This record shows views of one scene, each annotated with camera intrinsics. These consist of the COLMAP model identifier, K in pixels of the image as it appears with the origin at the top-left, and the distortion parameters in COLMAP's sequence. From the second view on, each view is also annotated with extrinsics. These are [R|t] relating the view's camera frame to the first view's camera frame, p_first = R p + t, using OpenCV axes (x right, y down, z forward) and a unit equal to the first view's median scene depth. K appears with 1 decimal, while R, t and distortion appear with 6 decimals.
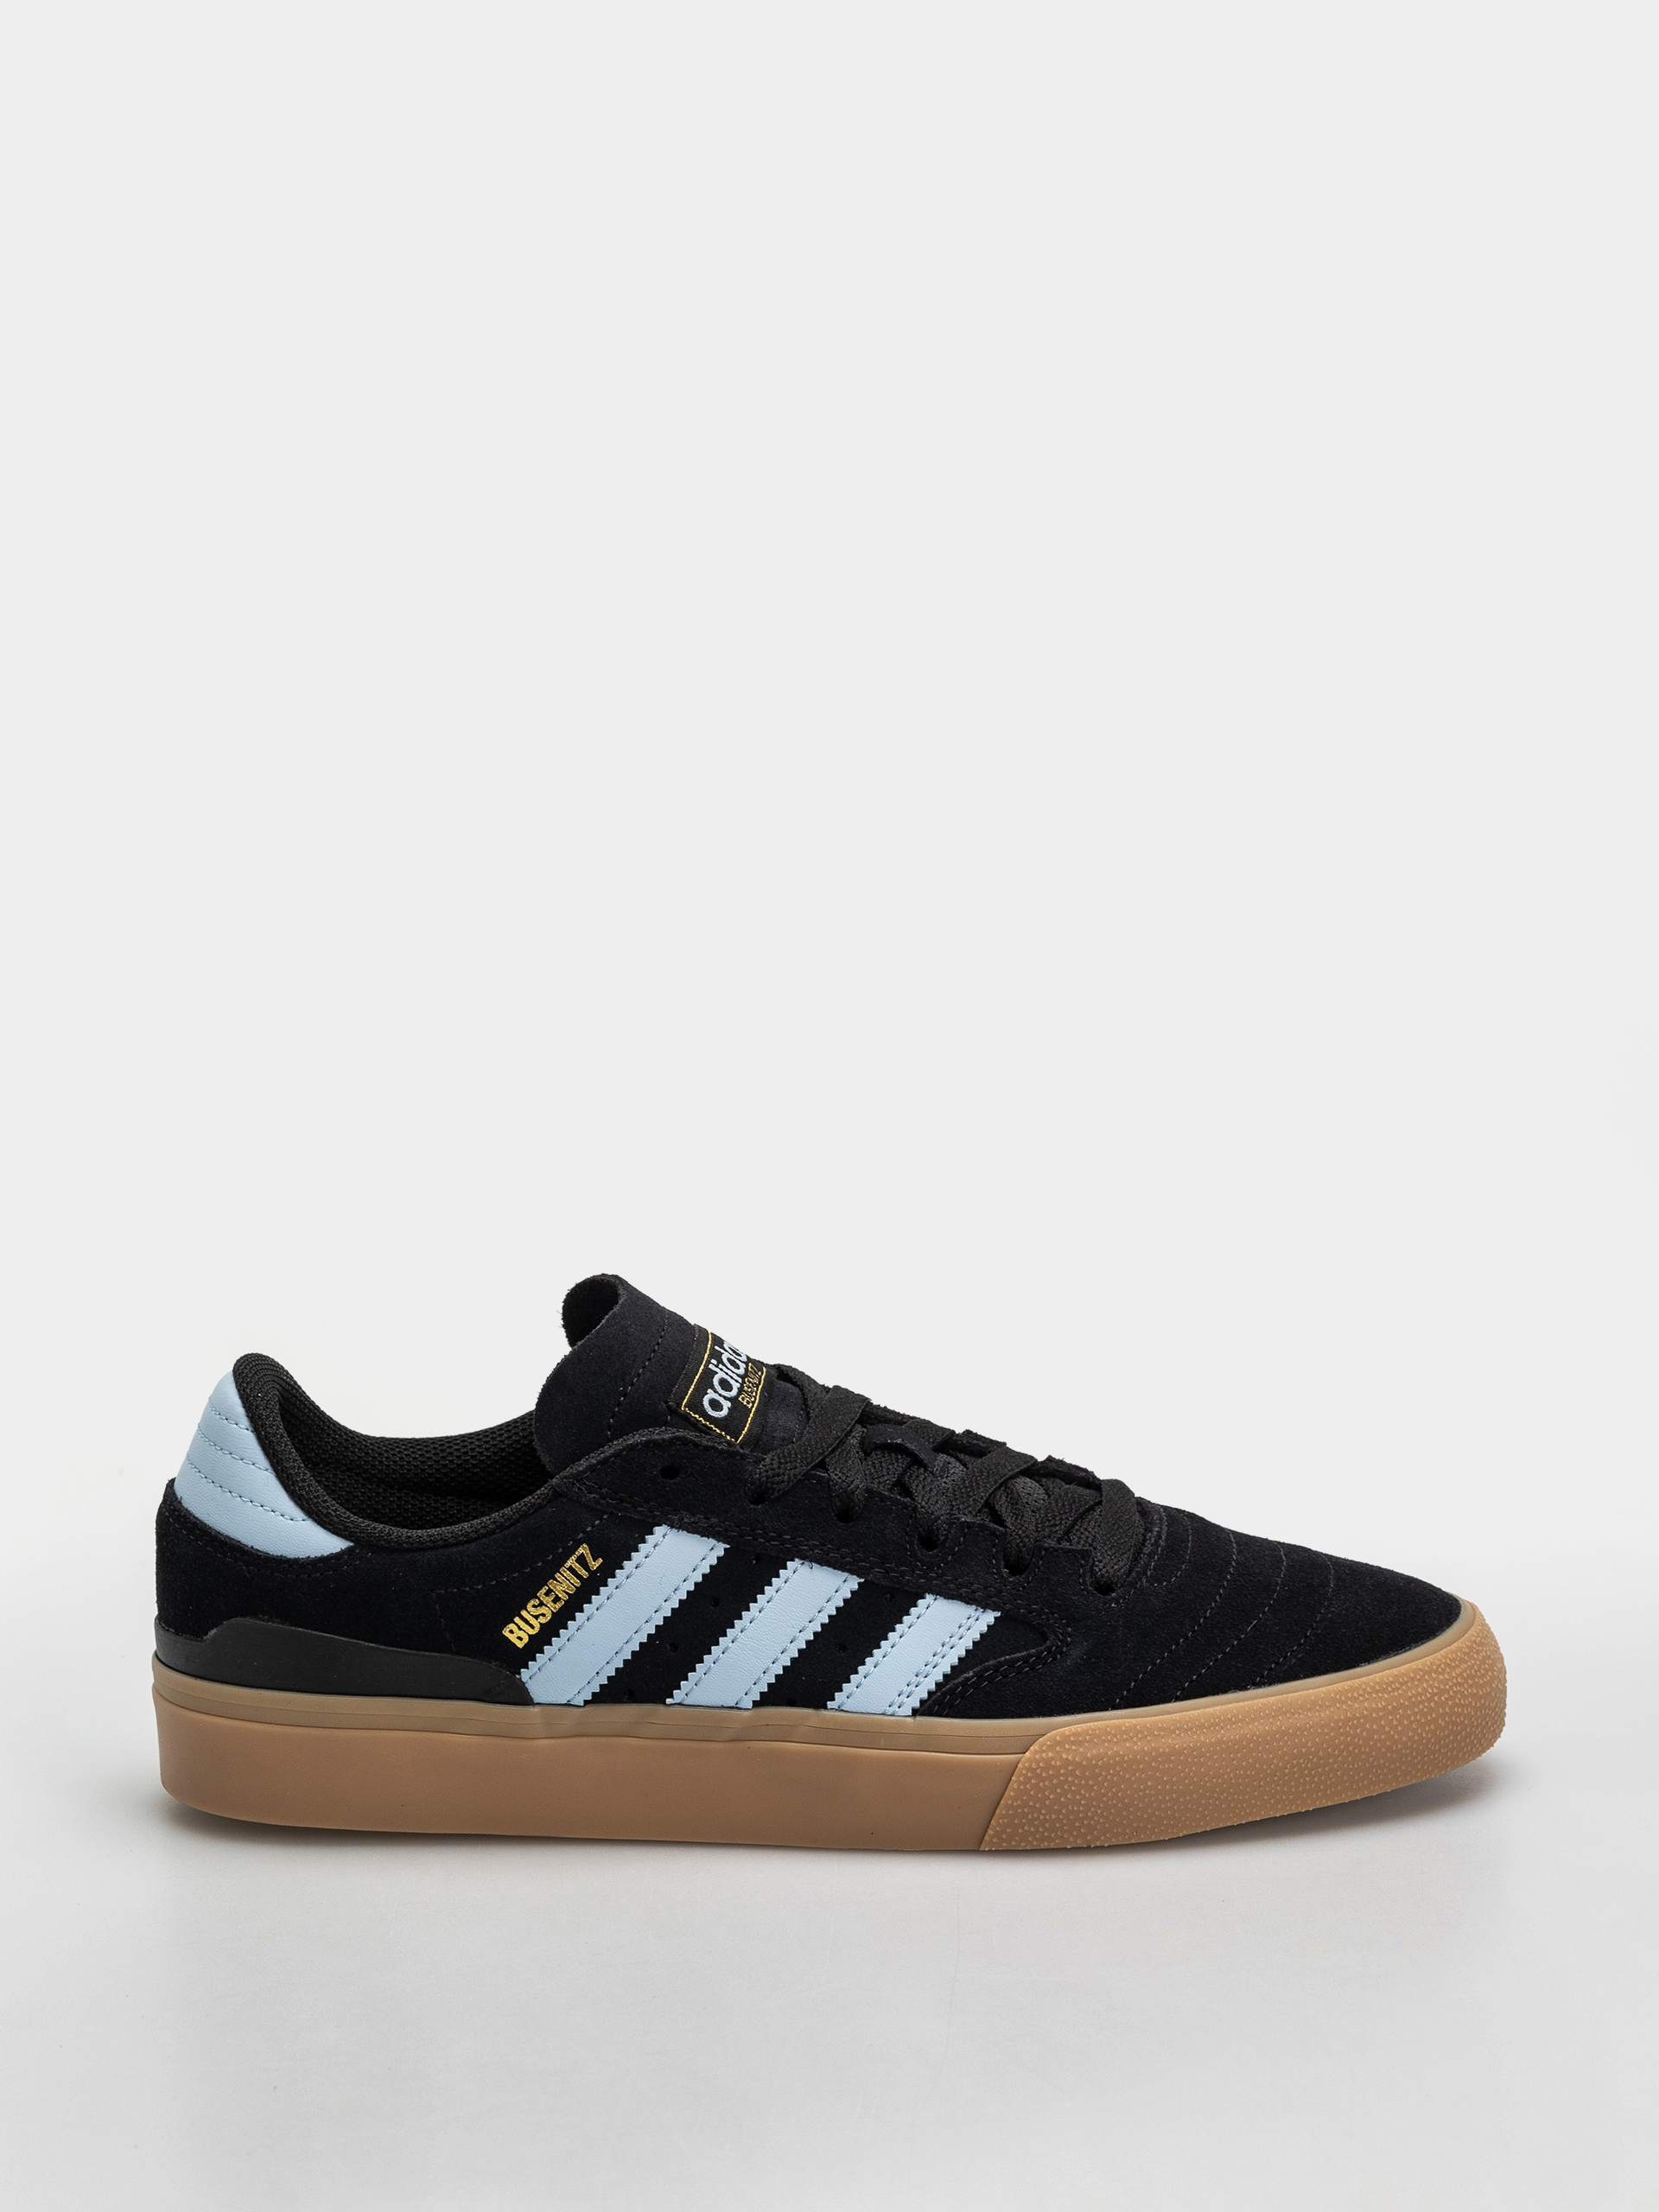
lens RADIAL K [[5156.1, 0, 829.5], [0, 5156.1, 1106.0], [0, 0, 1]] dist [-0.017258, 0.016962]
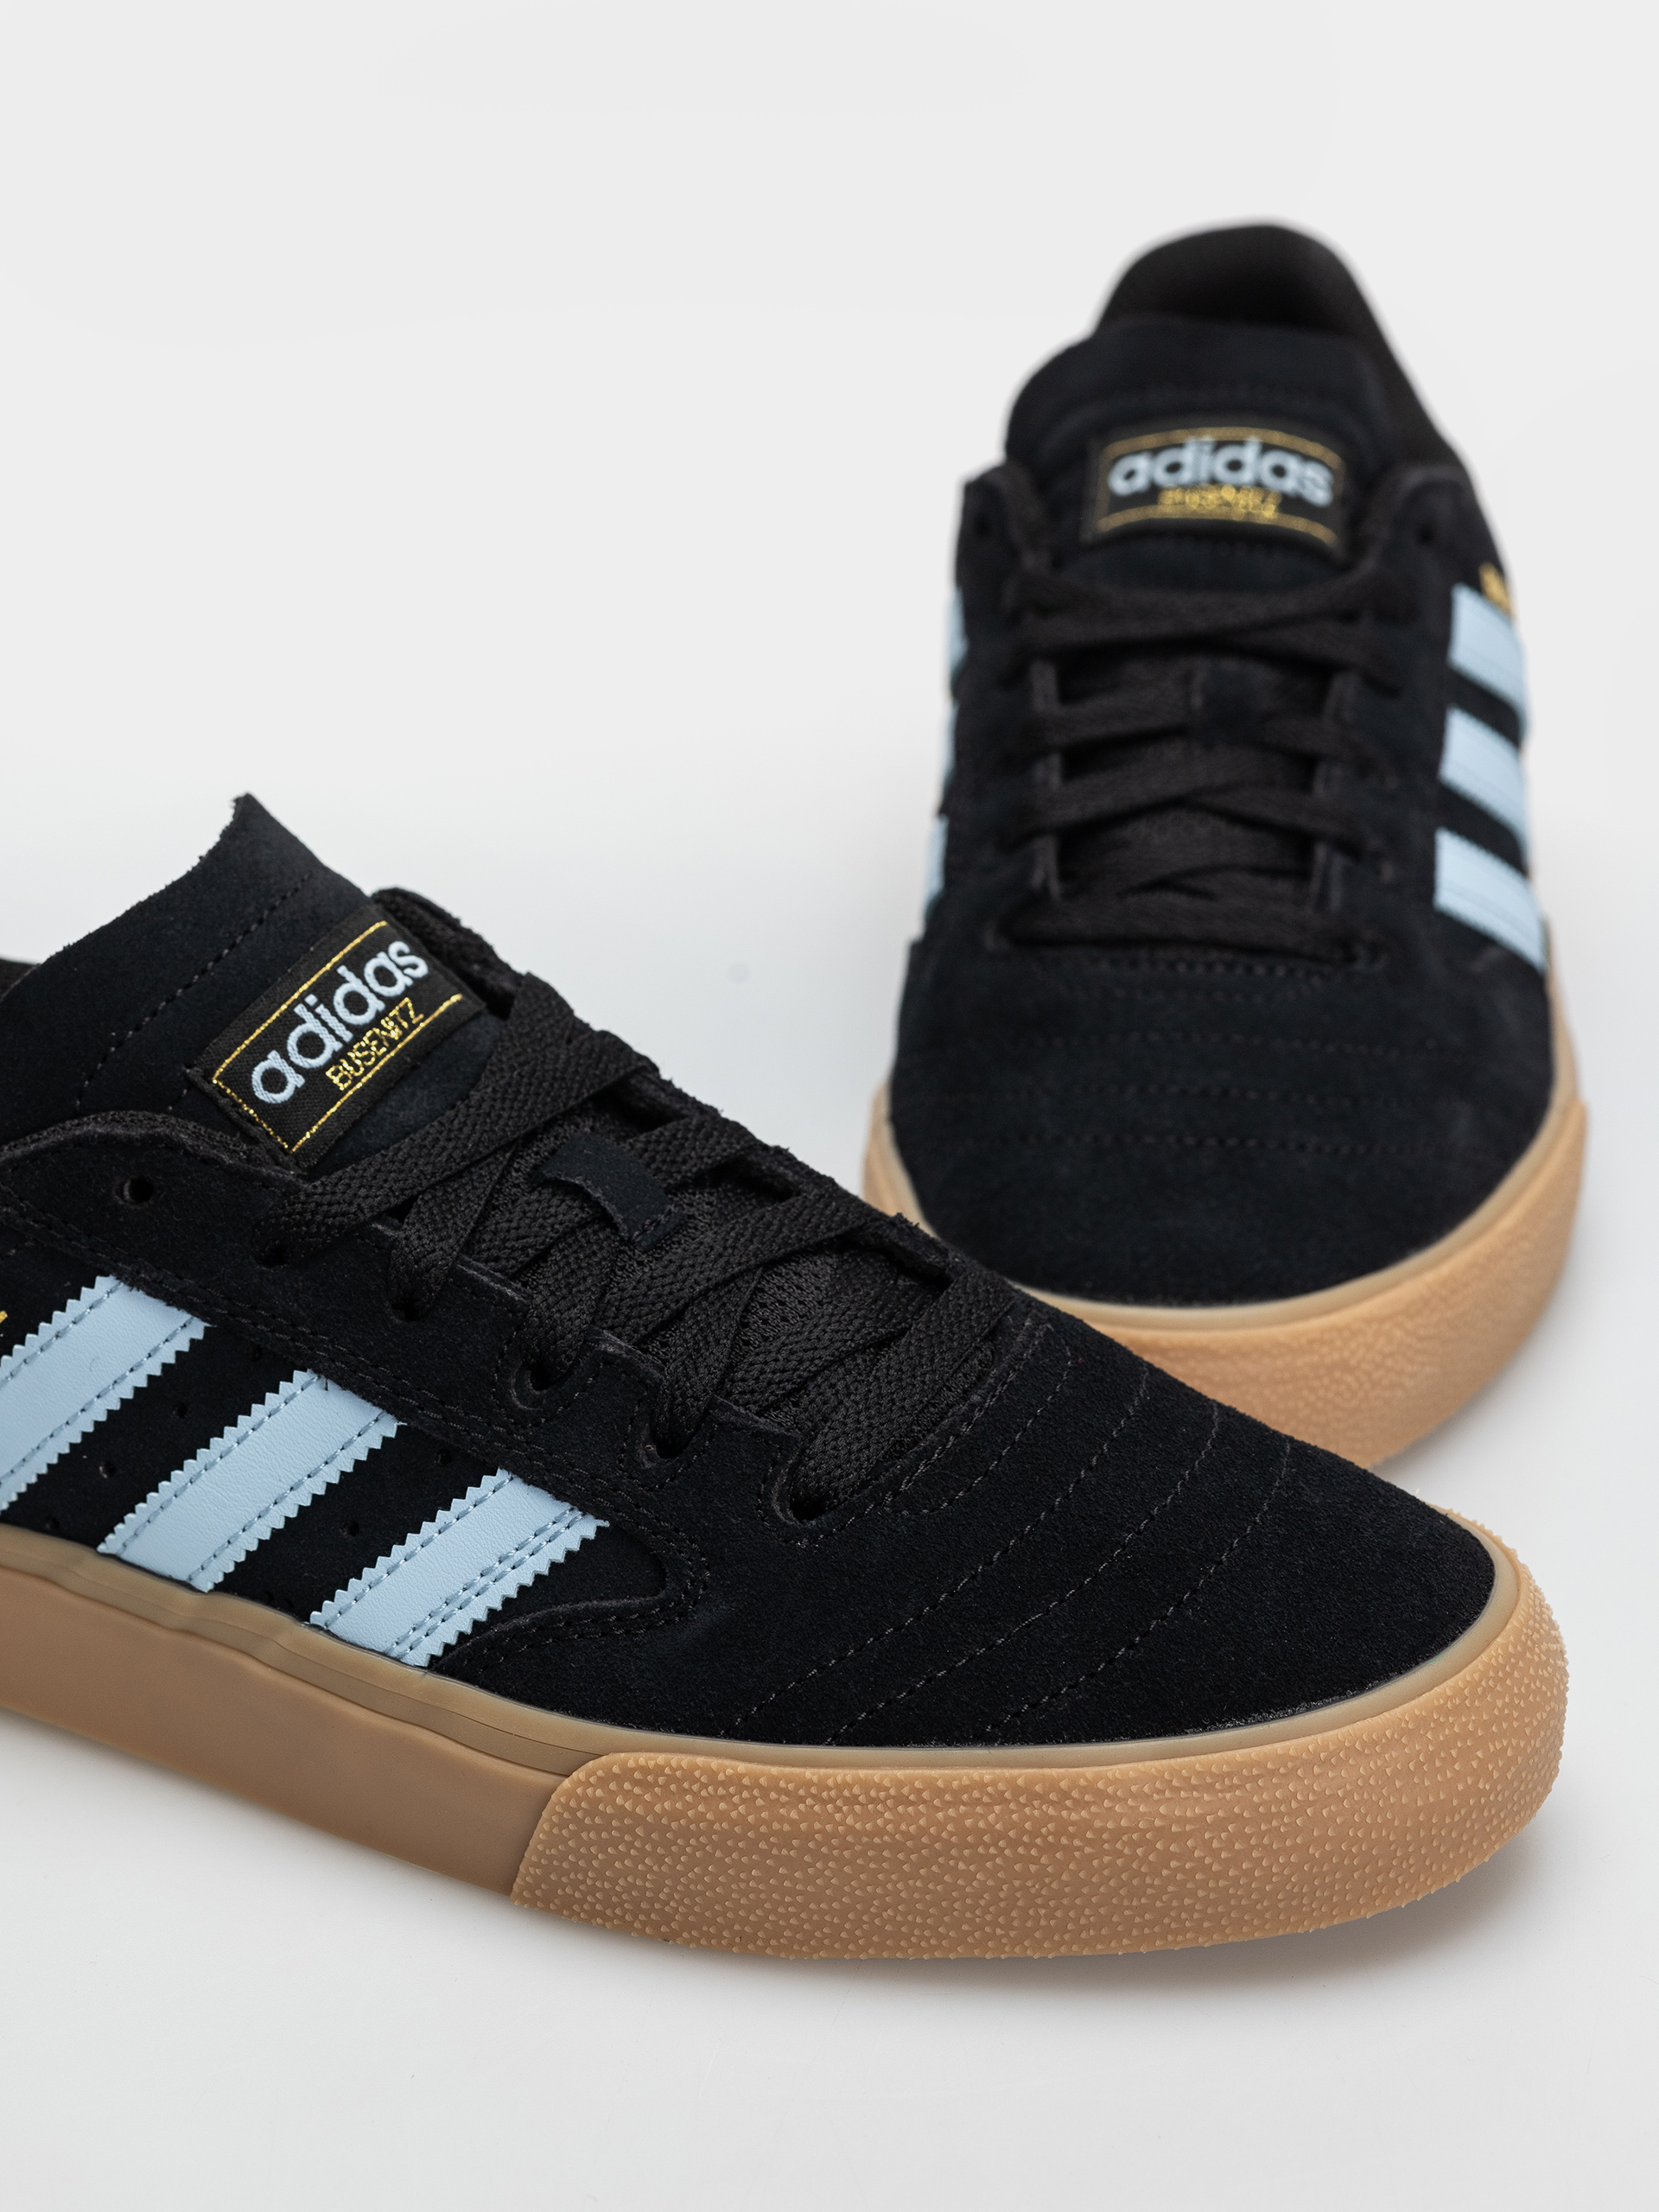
lens RADIAL K [[5156.1, 0, 829.5], [0, 5156.1, 1106.0], [0, 0, 1]] dist [-0.017258, 0.016962]
pose [[0.941484, 0.177114, -0.286772, 0.220060], [-0.116164, 0.969188, 0.217213, -0.080826], [0.316407, -0.171190, 0.933049, 0.463300]]
